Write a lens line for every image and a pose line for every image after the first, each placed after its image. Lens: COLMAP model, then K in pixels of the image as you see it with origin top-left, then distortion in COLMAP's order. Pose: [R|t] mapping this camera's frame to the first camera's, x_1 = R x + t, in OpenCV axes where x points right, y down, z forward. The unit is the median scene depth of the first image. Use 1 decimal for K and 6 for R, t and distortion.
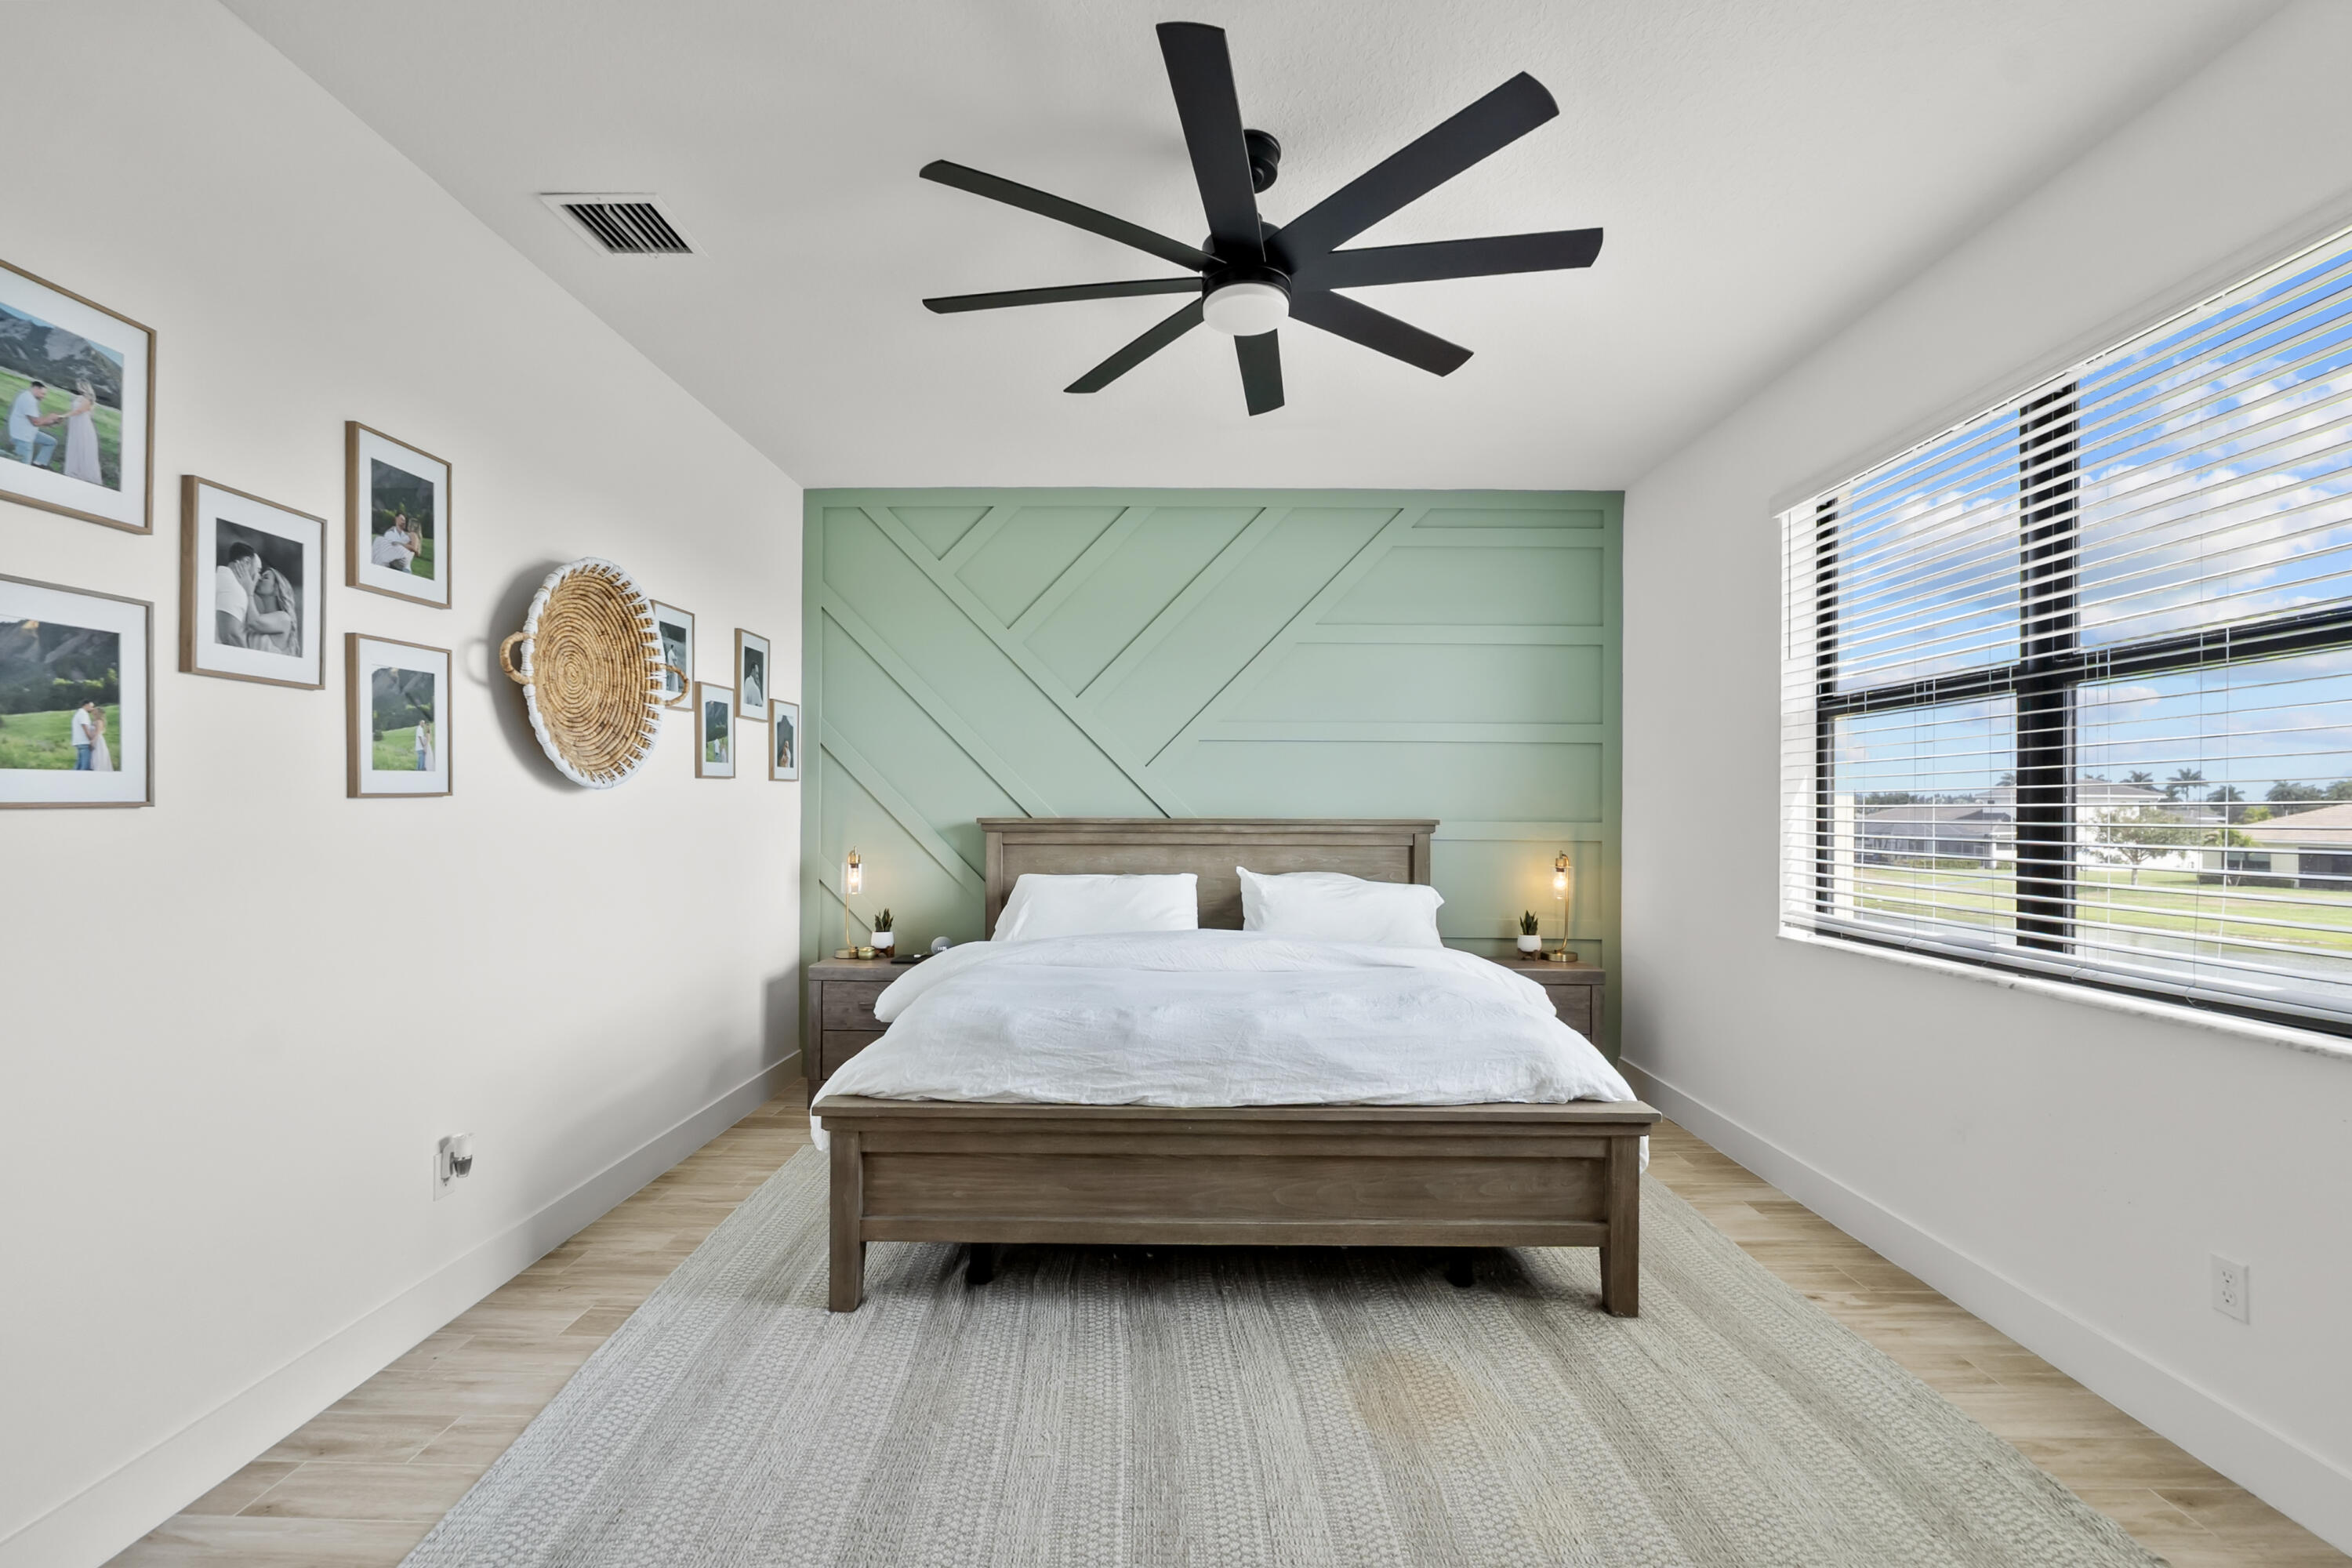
lens RADIAL K [[1018.3, 0, 1170.5], [0, 1018.3, 797.3], [0, 0, 1]] dist [-0.003365, -0.000280]
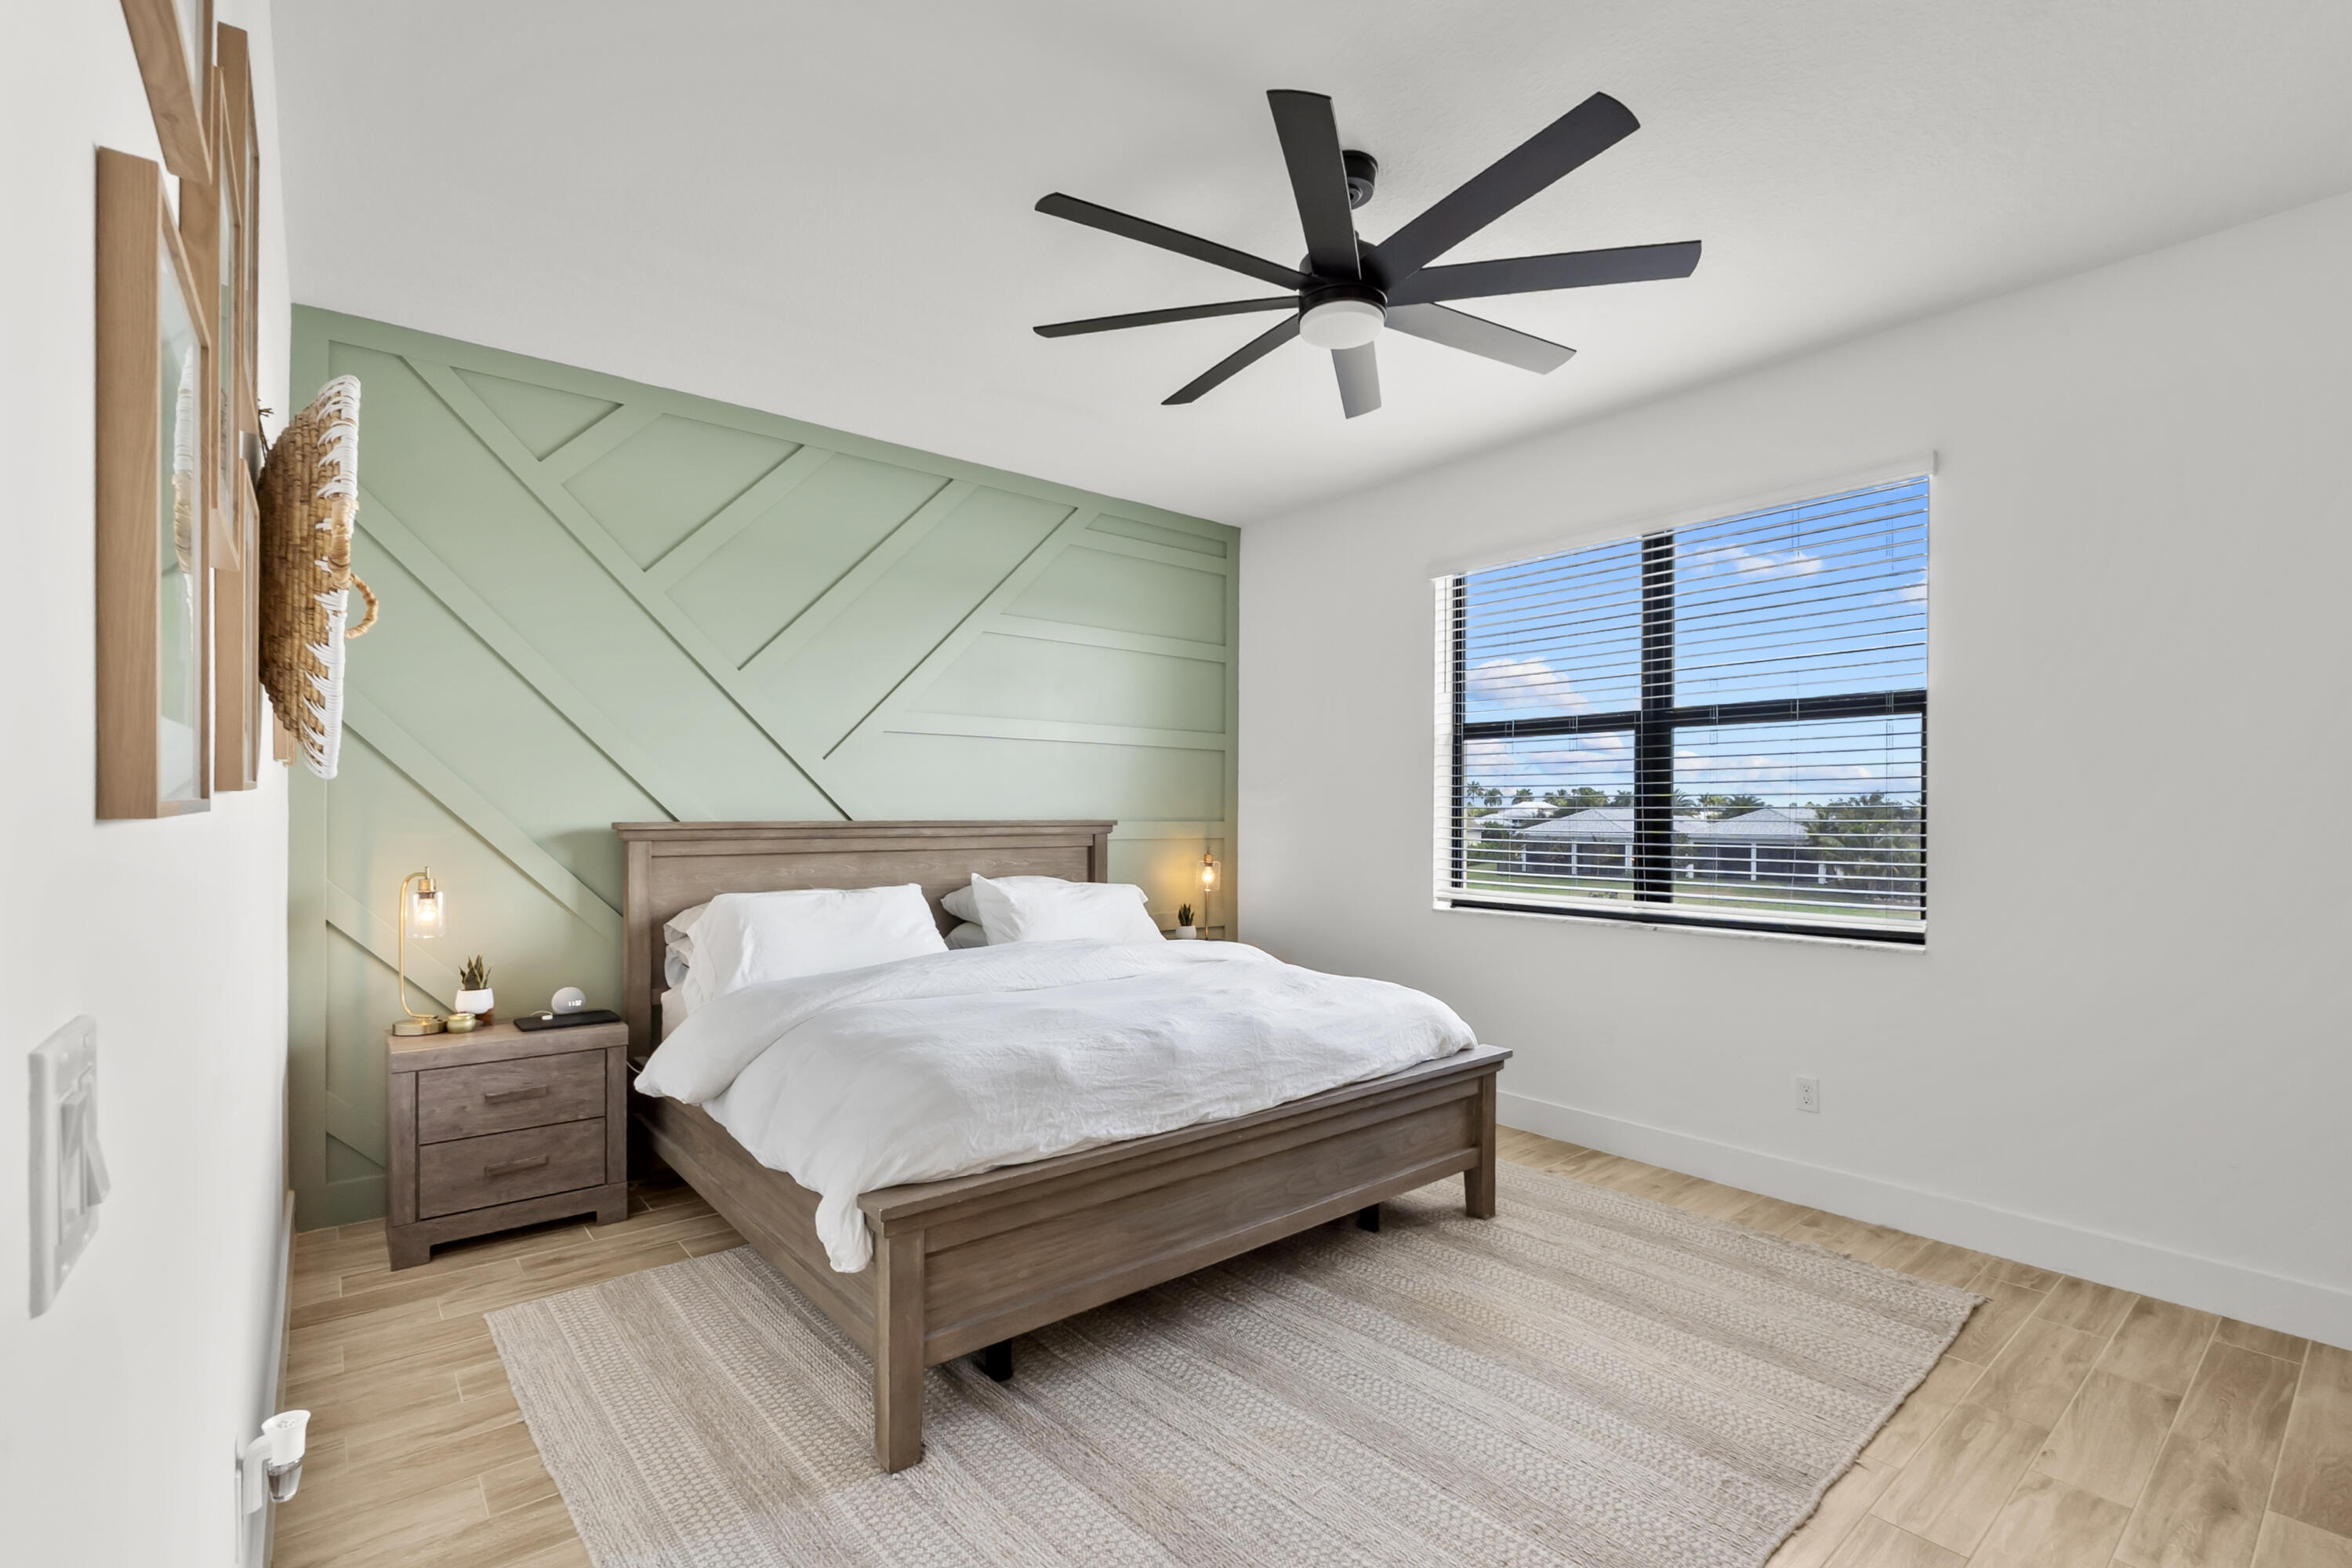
lens RADIAL K [[1066.5, 0, 1181.9], [0, 1066.5, 798.3], [0, 0, 1]] dist [-0.001977, -0.001615]
pose [[0.759343, 0.004554, 0.650674, -0.669013], [-0.007649, 0.999969, 0.001927, -0.003500], [-0.650645, -0.006441, 0.759354, 0.247759]]
